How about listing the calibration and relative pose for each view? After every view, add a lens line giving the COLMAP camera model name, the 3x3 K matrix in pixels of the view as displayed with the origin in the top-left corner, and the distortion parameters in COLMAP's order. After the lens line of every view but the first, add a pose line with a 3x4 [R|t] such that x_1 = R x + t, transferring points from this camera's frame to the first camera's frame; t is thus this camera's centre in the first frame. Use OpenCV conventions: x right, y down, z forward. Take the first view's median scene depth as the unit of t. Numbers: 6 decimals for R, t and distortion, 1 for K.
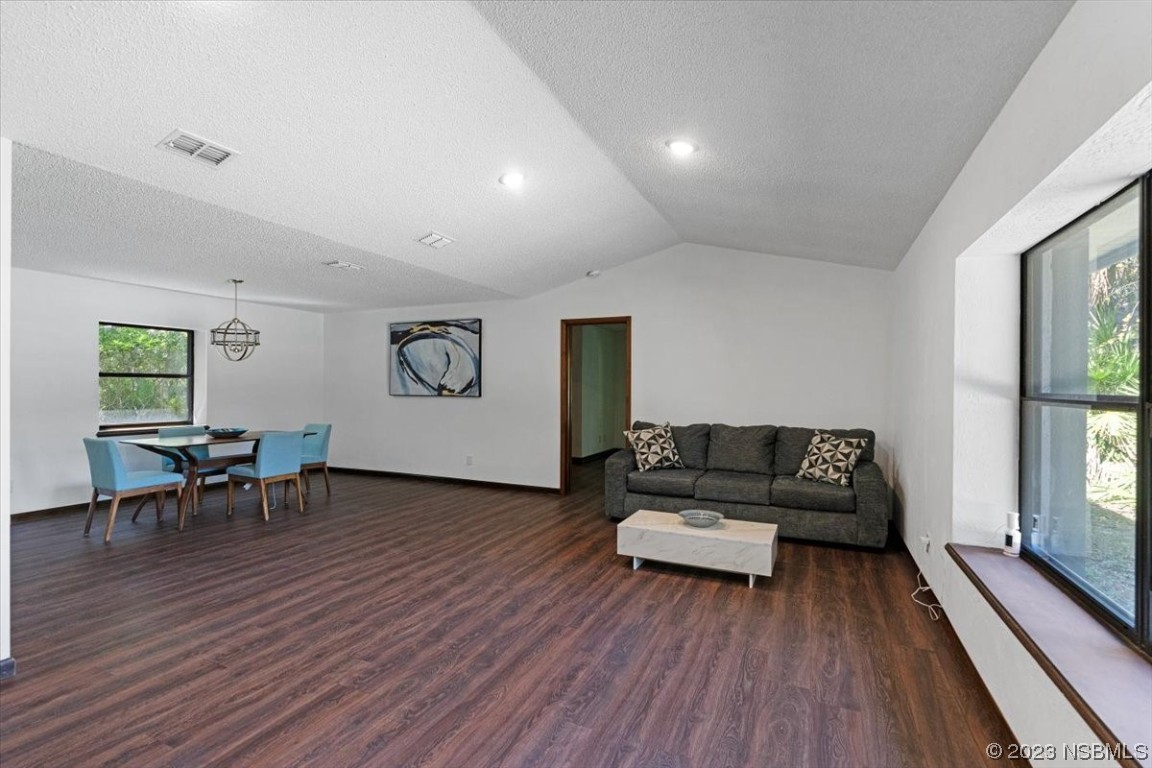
lens RADIAL K [[521.9, 0, 575.8], [0, 521.9, 389.4], [0, 0, 1]] dist [-0.003375, 0.000071]
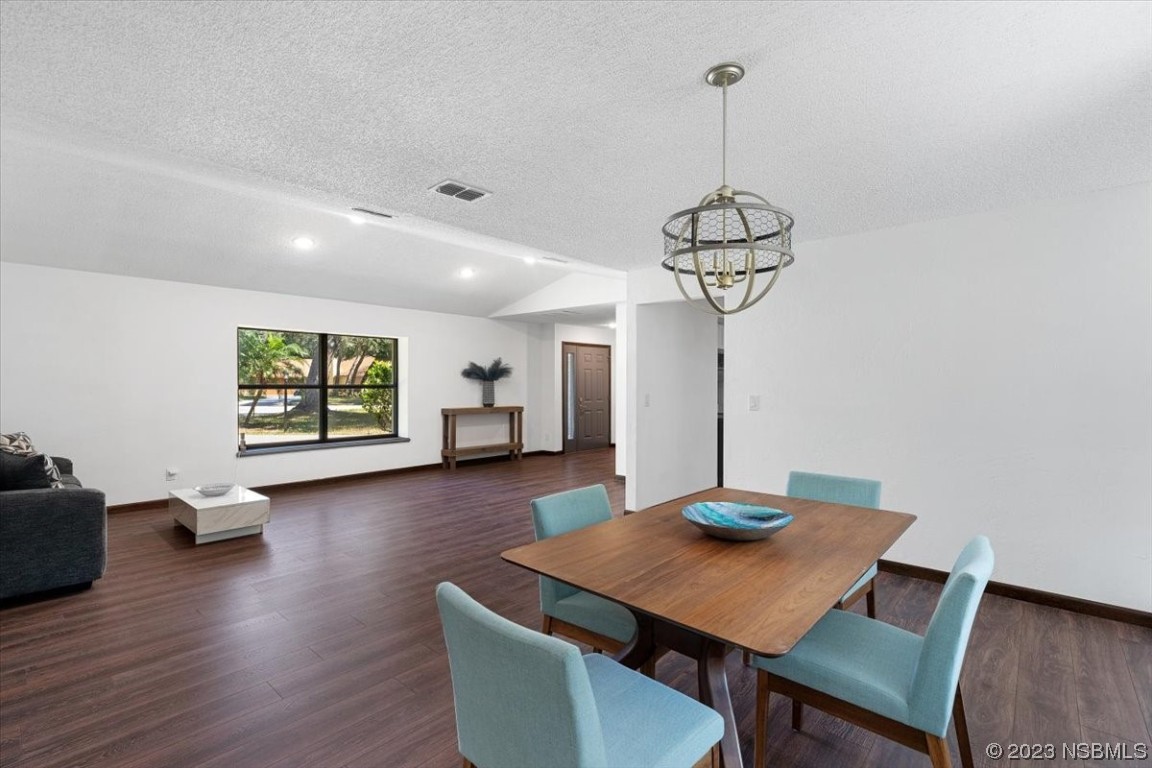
lens RADIAL K [[521.9, 0, 571.1], [0, 521.9, 386.8], [0, 0, 1]] dist [-0.003375, 0.000071]
pose [[-0.950337, -0.008785, 0.311098, -0.867382], [-0.004831, 0.999897, 0.013481, -0.014645], [-0.311185, 0.011309, -0.950282, 1.759588]]
